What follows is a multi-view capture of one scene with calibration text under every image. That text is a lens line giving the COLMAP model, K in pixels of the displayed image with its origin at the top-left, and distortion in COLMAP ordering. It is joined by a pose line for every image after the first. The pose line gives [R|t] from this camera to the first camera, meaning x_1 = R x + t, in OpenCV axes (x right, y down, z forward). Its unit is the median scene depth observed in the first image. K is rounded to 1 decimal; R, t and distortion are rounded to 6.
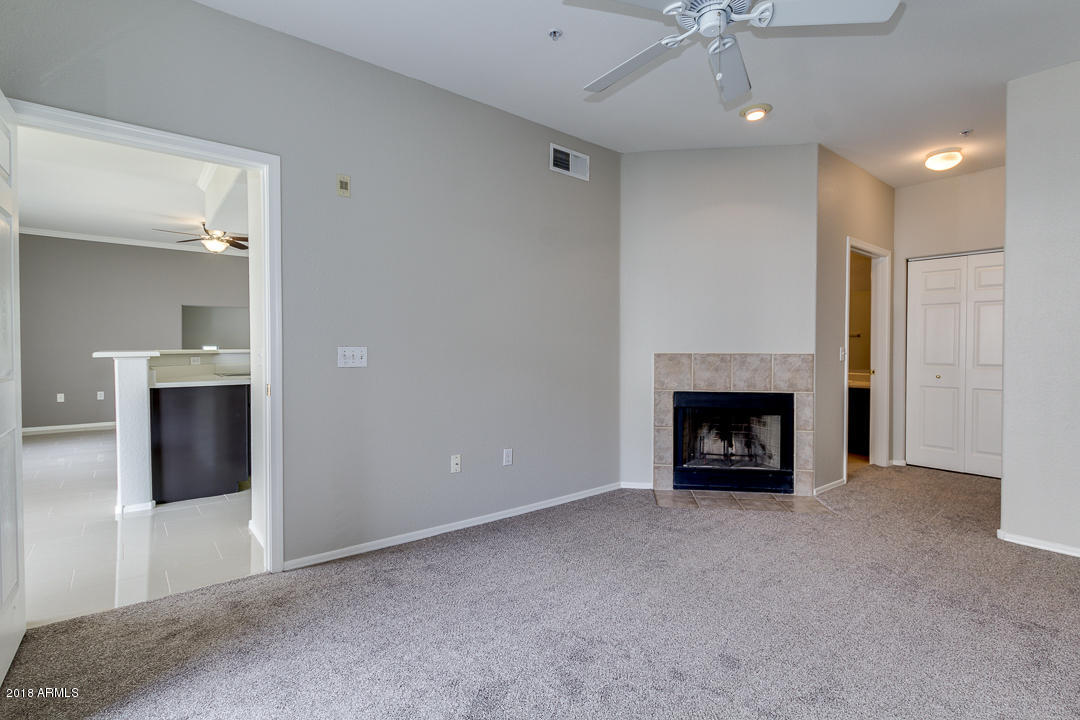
lens RADIAL K [[491.3, 0, 542.0], [0, 491.3, 354.2], [0, 0, 1]] dist [0.000766, 0.000097]
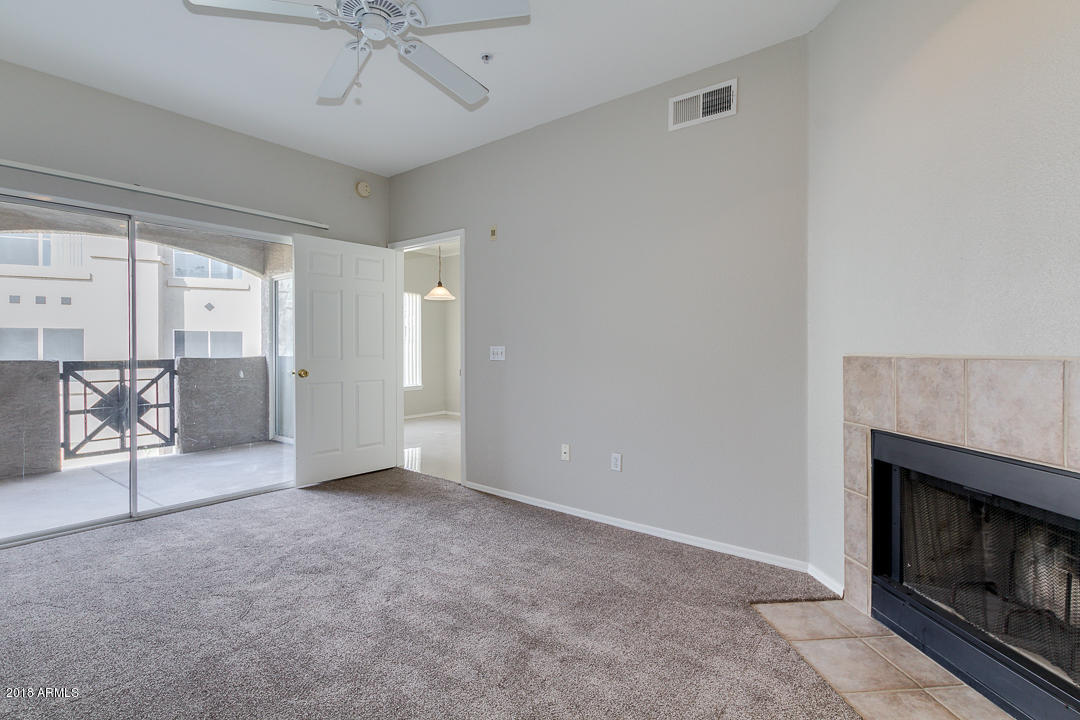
lens RADIAL K [[486.1, 0, 539.0], [0, 486.1, 352.9], [0, 0, 1]] dist [0.002076, 0.000455]
pose [[0.259041, 0.006700, -0.965843, 0.677848], [-0.017299, 0.999848, 0.002296, -0.000360], [0.965711, 0.016114, 0.259117, 0.522925]]
